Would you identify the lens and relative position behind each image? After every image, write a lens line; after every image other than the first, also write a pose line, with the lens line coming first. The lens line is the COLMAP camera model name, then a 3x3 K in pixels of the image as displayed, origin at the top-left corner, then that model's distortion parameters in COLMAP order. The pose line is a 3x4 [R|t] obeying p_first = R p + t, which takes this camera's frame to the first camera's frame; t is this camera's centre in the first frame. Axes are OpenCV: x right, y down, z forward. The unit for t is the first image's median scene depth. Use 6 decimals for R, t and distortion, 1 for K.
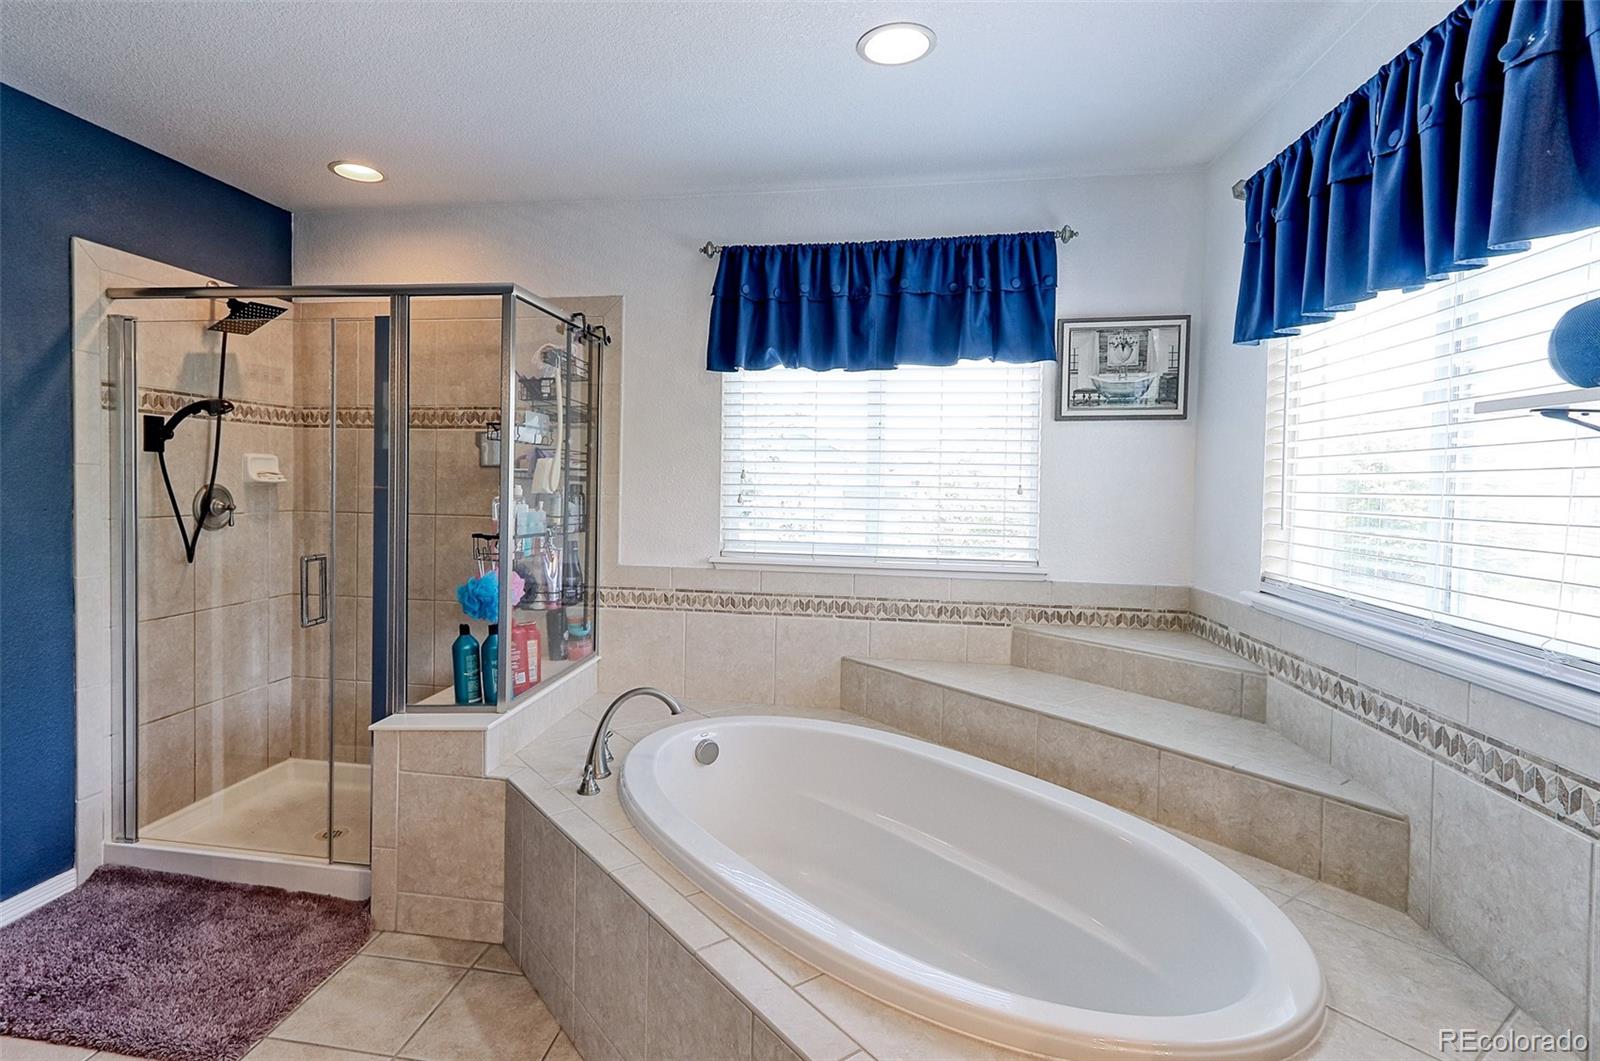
lens RADIAL K [[778.2, 0, 799.1], [0, 778.2, 520.8], [0, 0, 1]] dist [-0.004274, 0.003115]
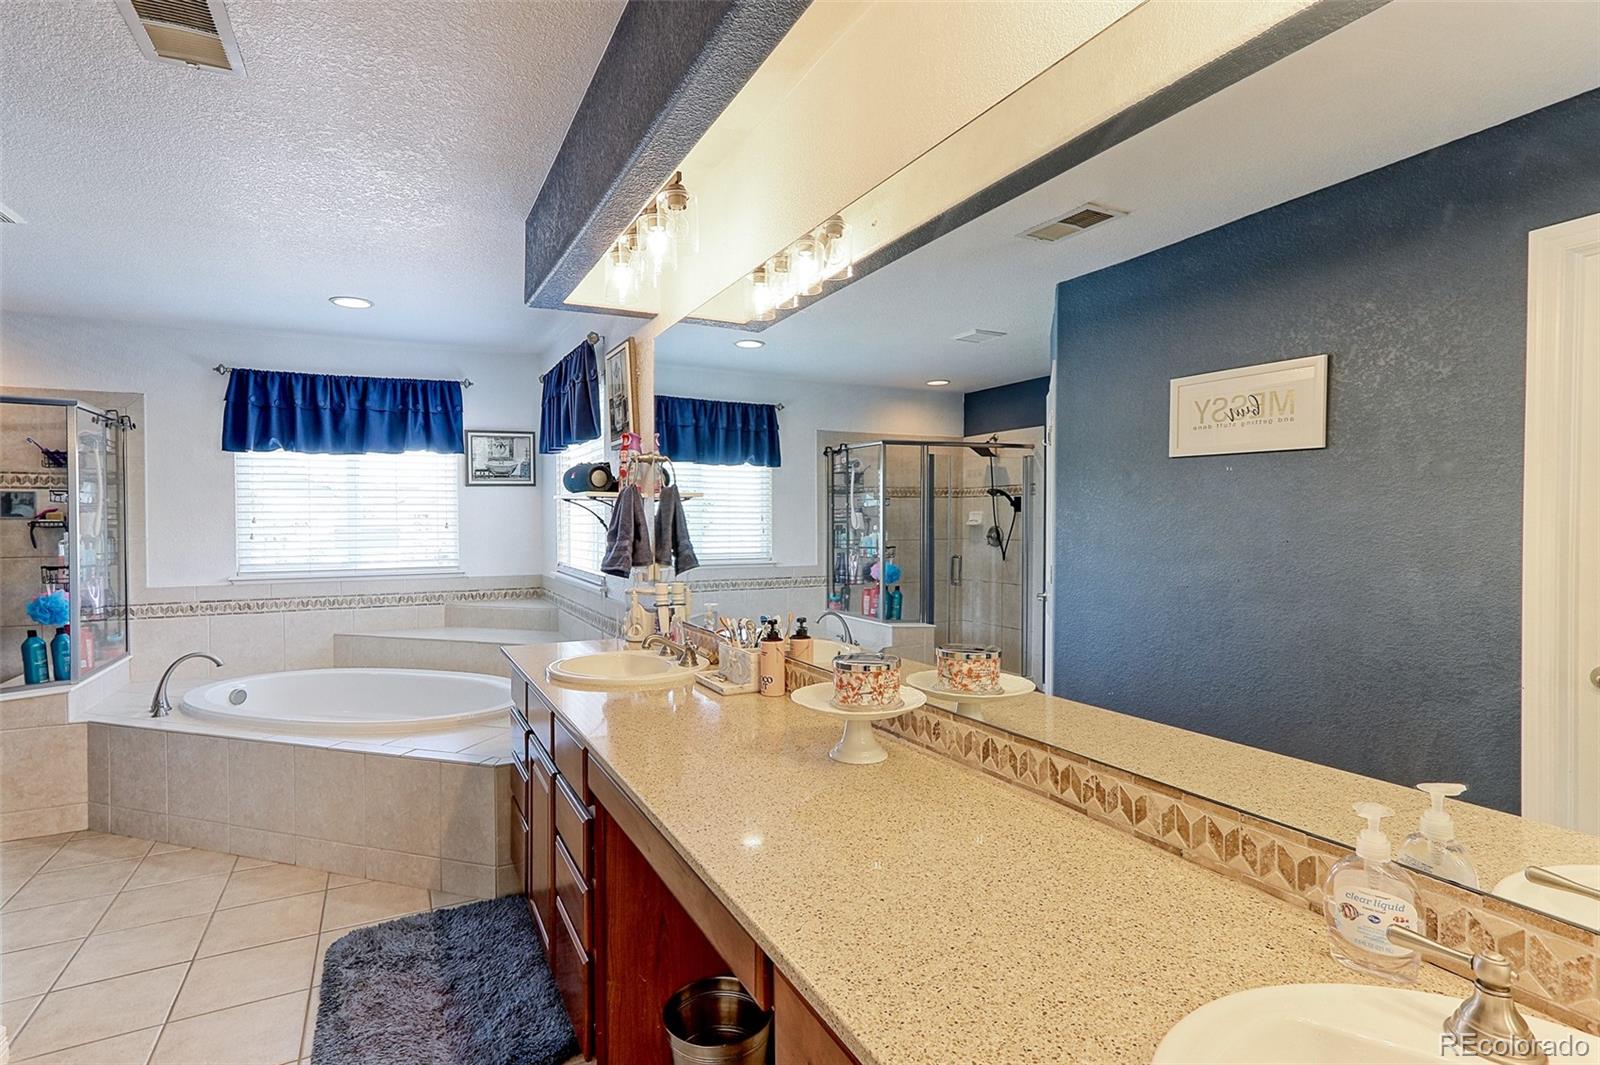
lens RADIAL K [[832.2, 0, 794.4], [0, 832.2, 529.0], [0, 0, 1]] dist [0.001745, 0.002484]
pose [[0.847752, -0.030376, 0.529522, -0.042848], [0.046425, 0.998777, -0.017031, 0.034896], [-0.528357, 0.039021, 0.848125, -0.973171]]
